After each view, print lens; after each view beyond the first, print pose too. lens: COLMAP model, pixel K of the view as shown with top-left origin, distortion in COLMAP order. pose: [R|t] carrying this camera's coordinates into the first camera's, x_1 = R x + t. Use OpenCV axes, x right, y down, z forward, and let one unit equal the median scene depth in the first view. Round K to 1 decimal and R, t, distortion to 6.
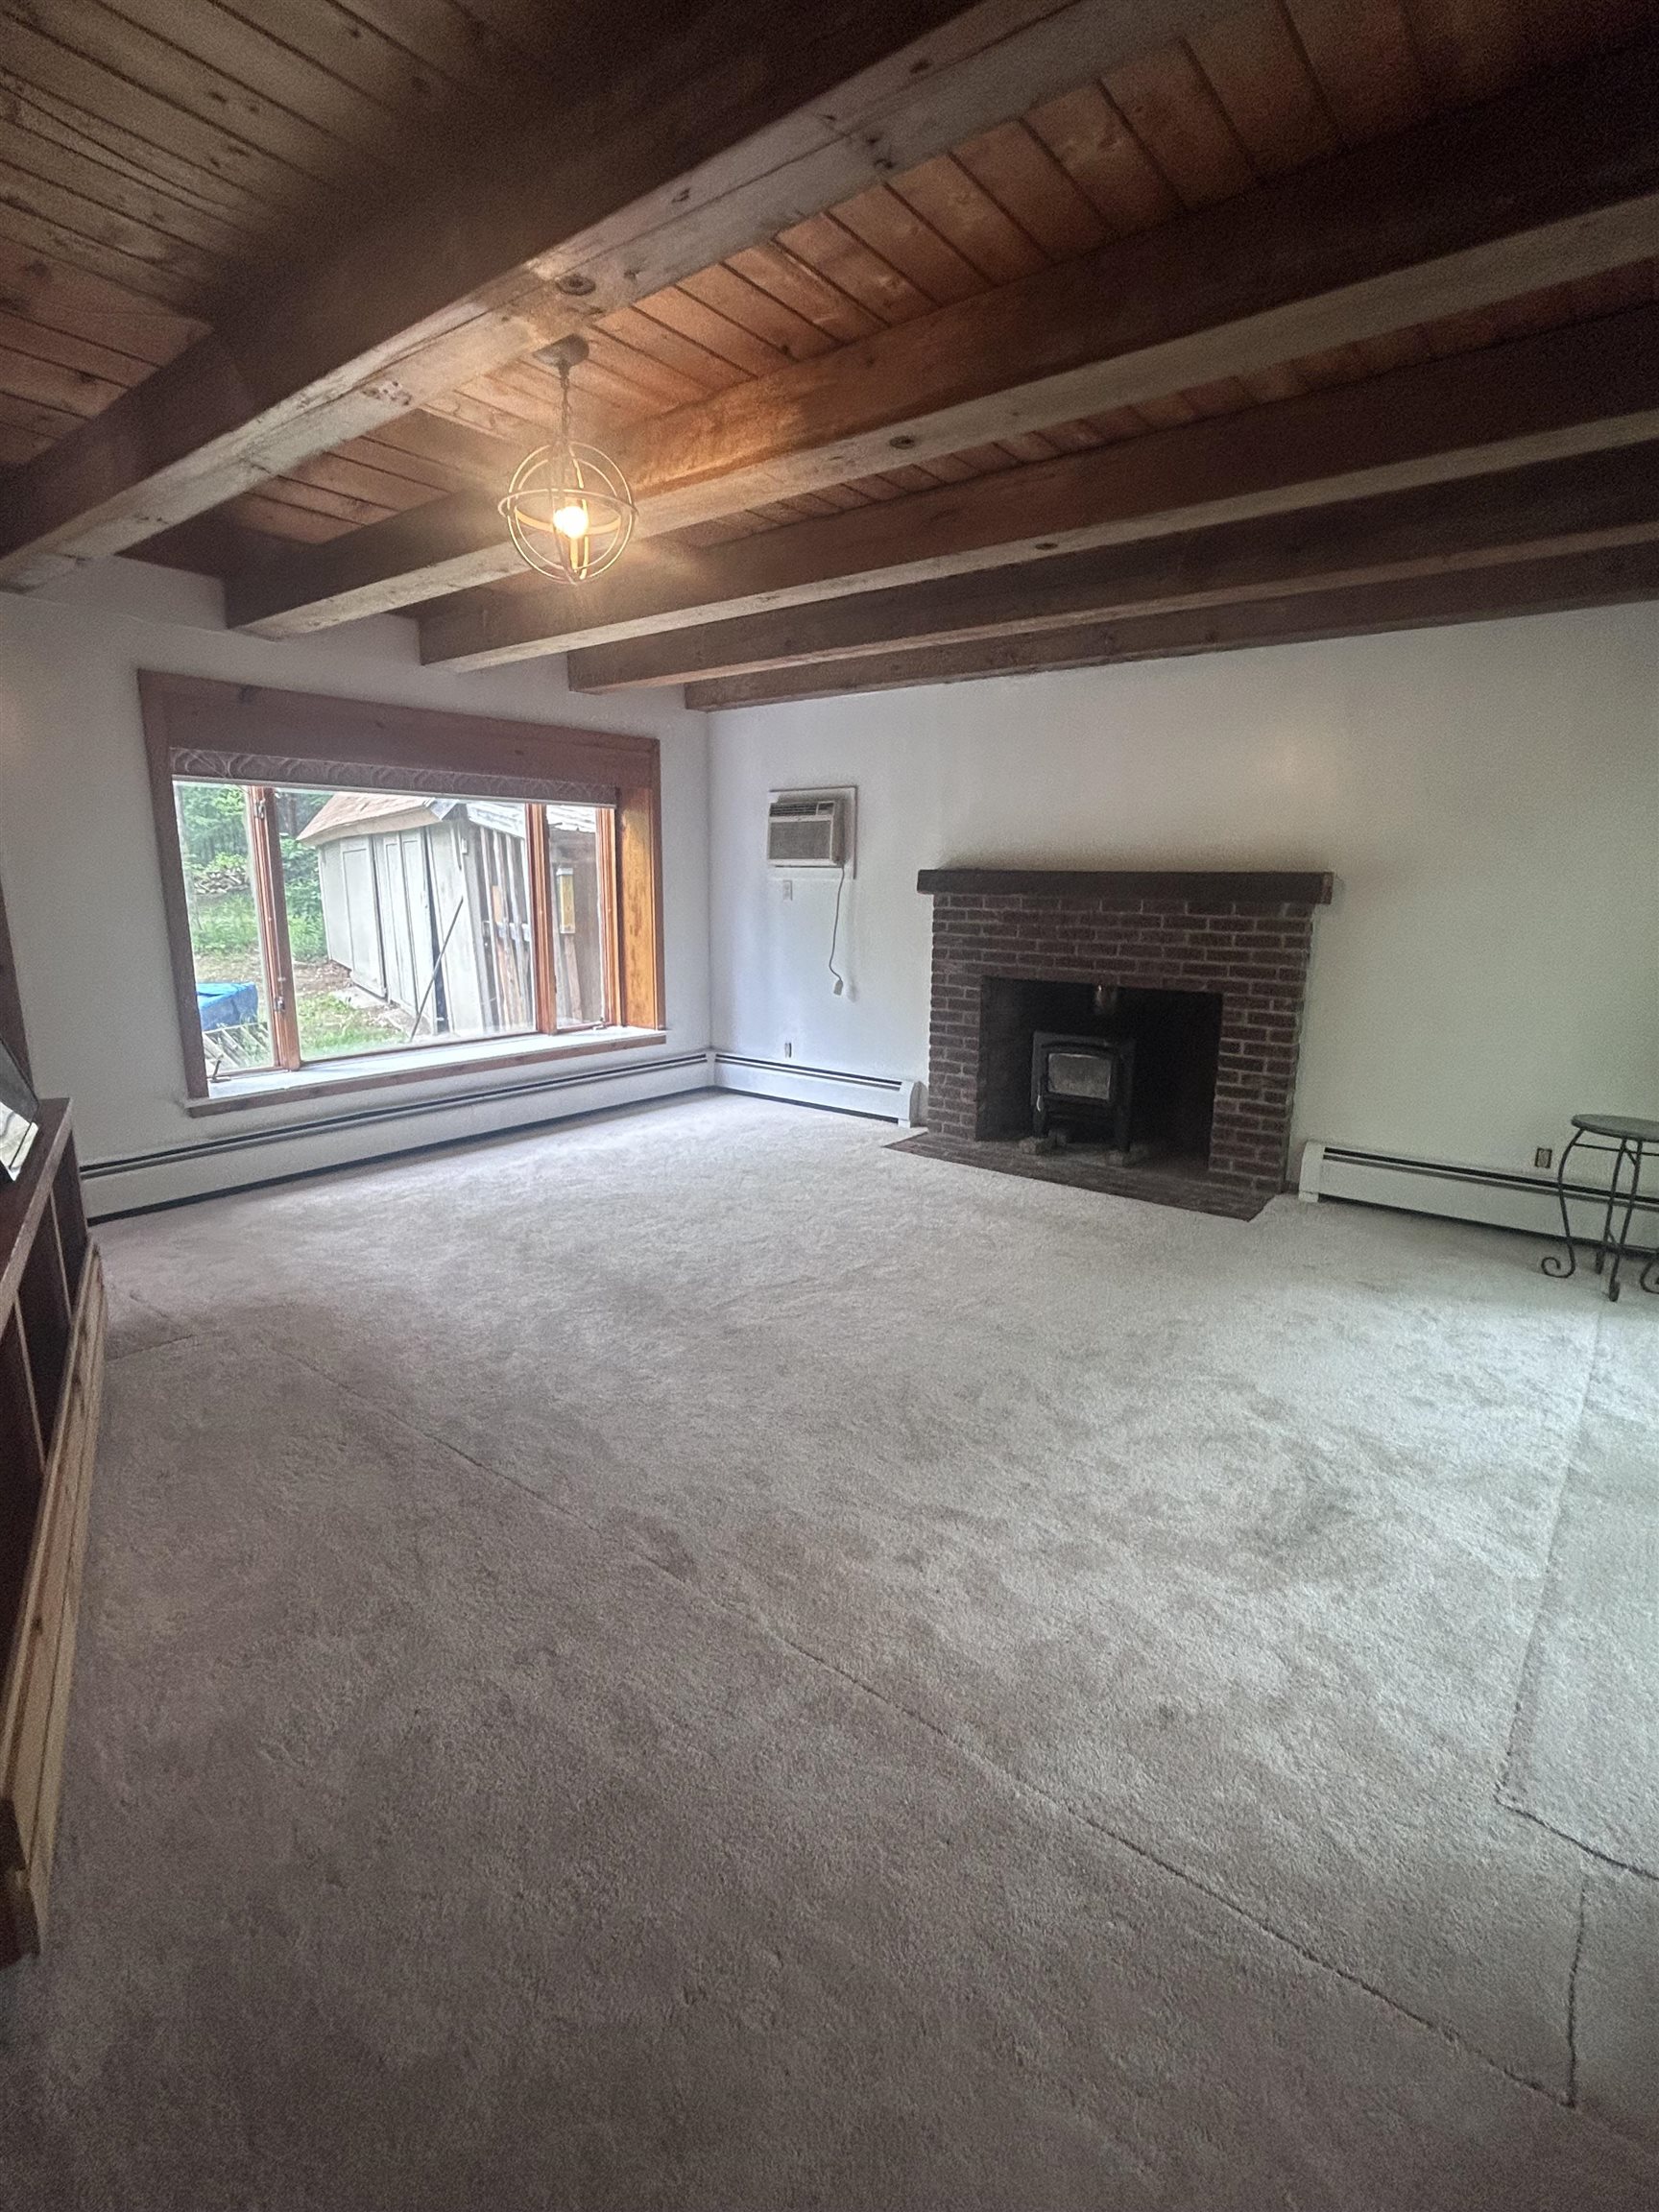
lens RADIAL K [[1048.8, 0, 829.5], [0, 1048.8, 1106.0], [0, 0, 1]] dist [0.016770, -0.000007]
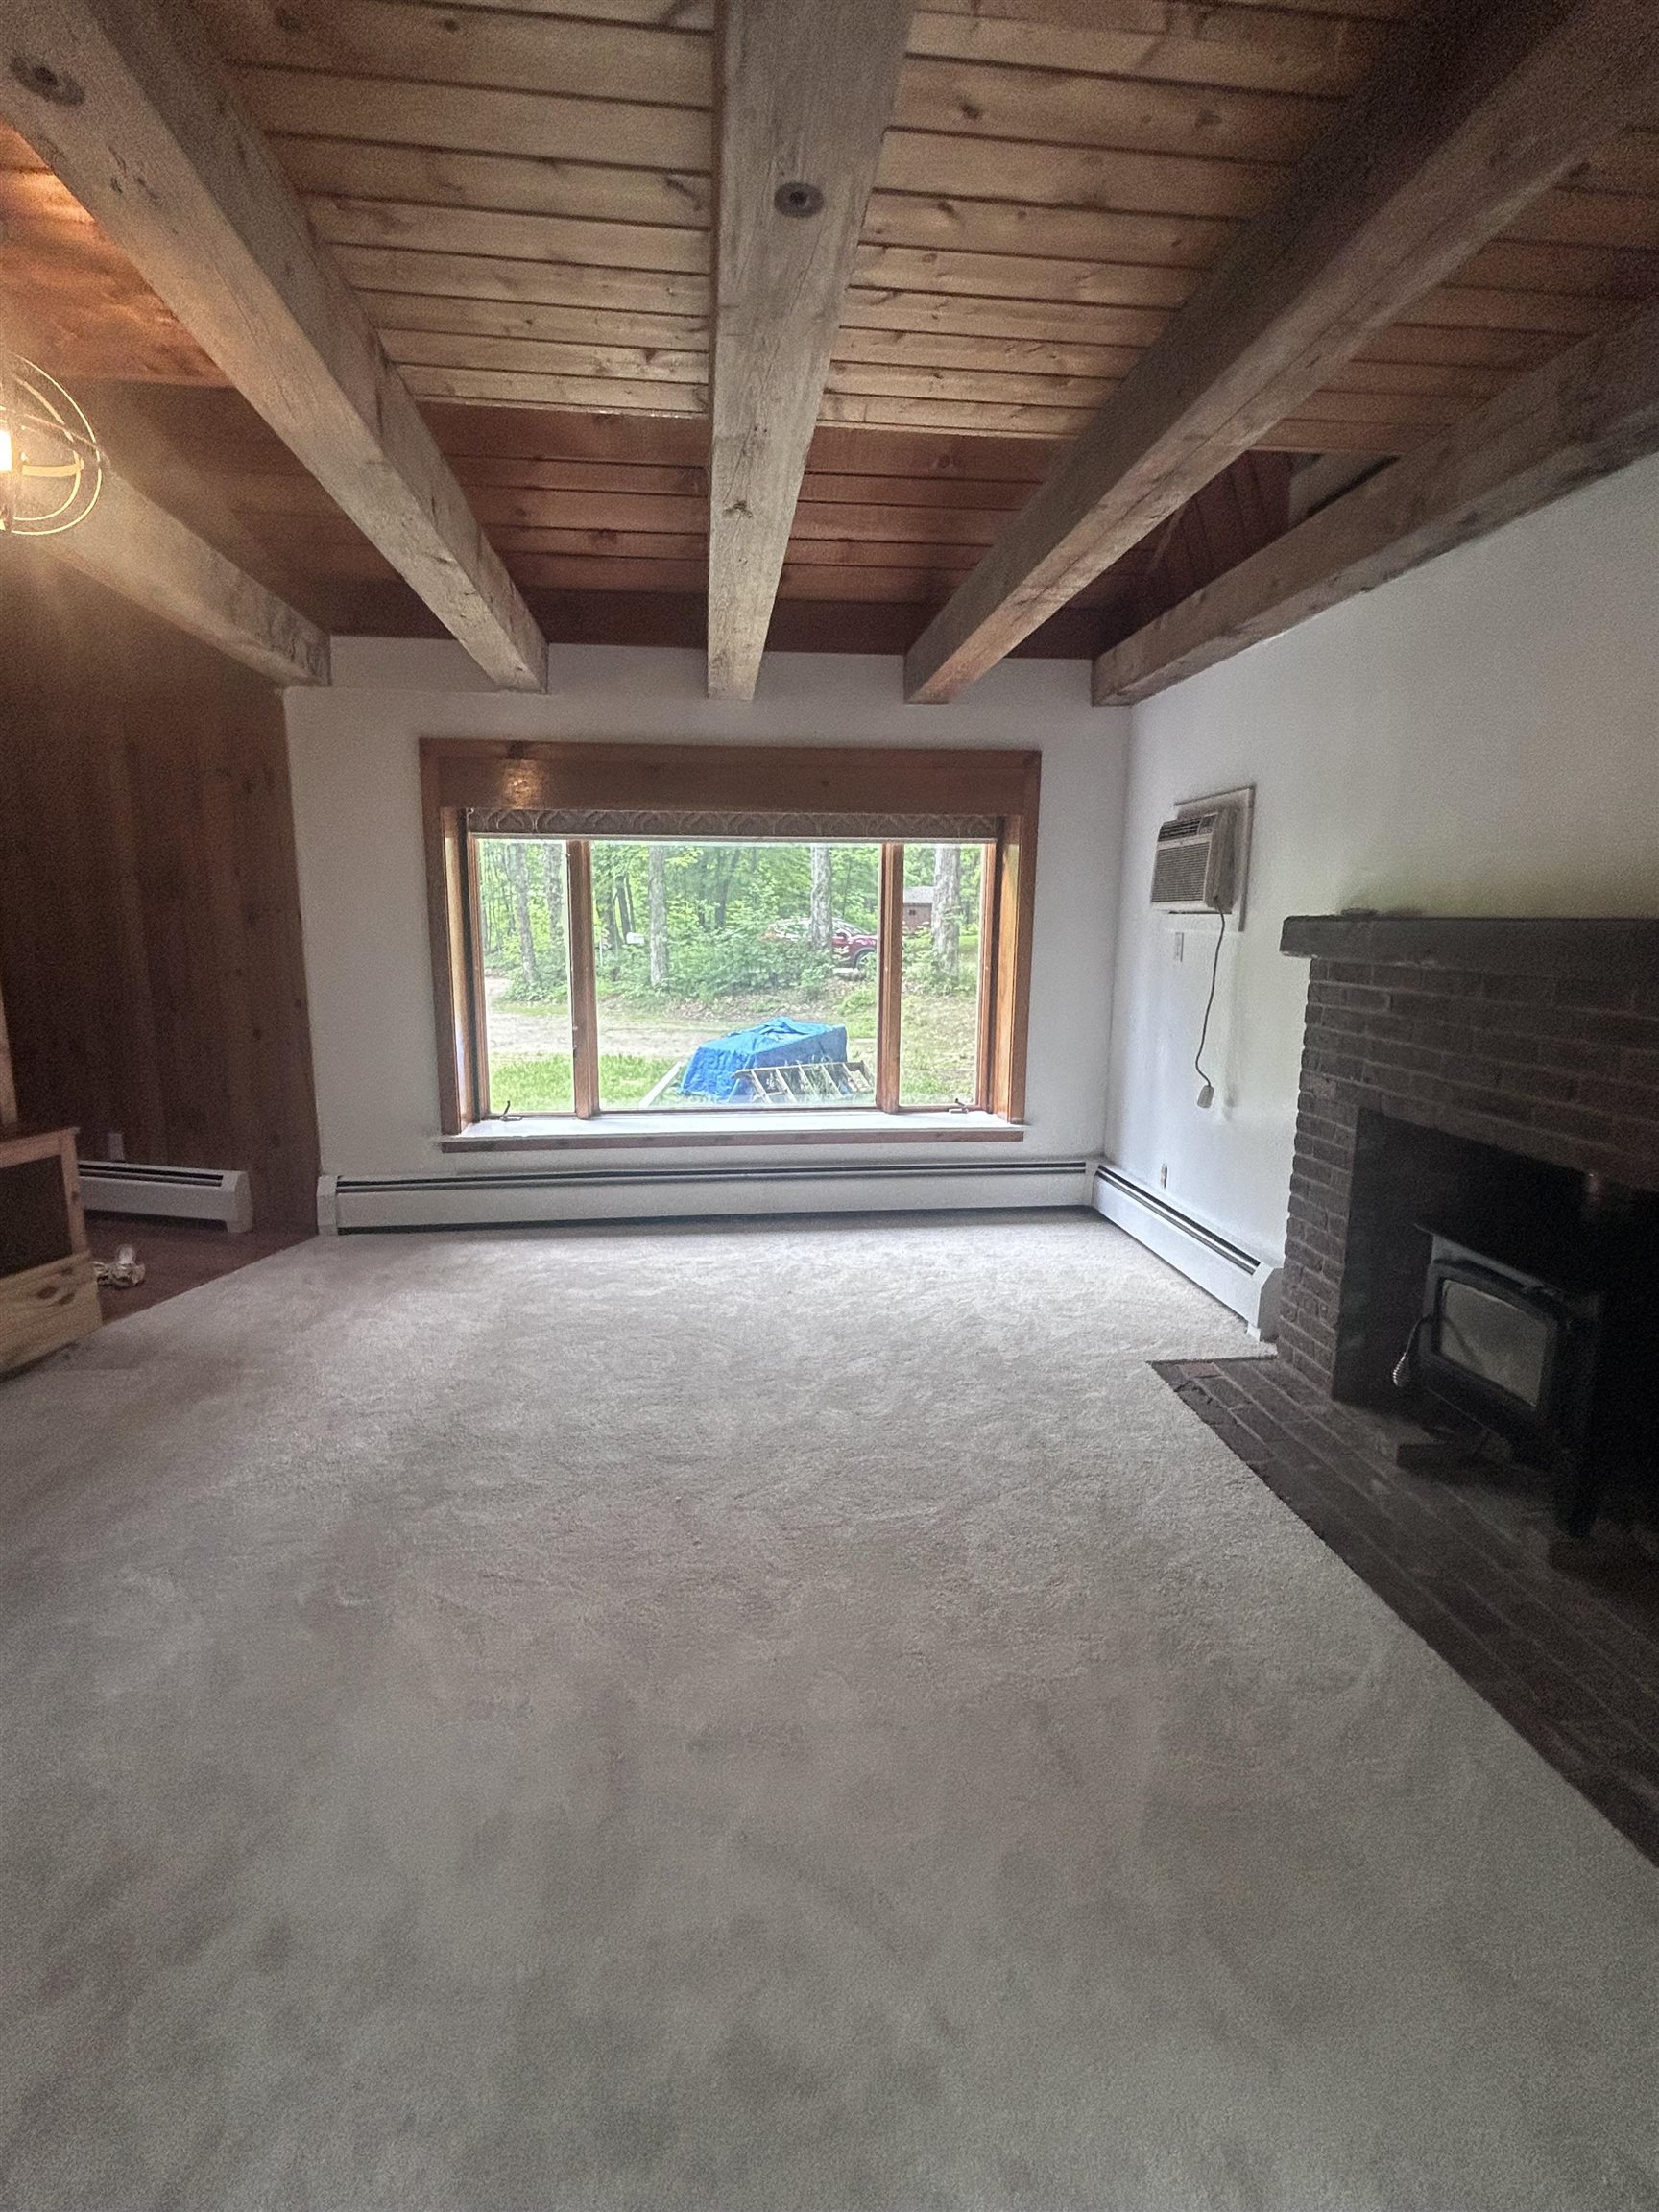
lens RADIAL K [[1048.8, 0, 829.5], [0, 1048.8, 1106.0], [0, 0, 1]] dist [0.016770, -0.000007]
pose [[0.705970, 0.120809, -0.697862, 0.326800], [-0.152088, 0.988217, 0.017218, -0.090701], [0.691720, 0.093981, 0.716025, 0.408870]]
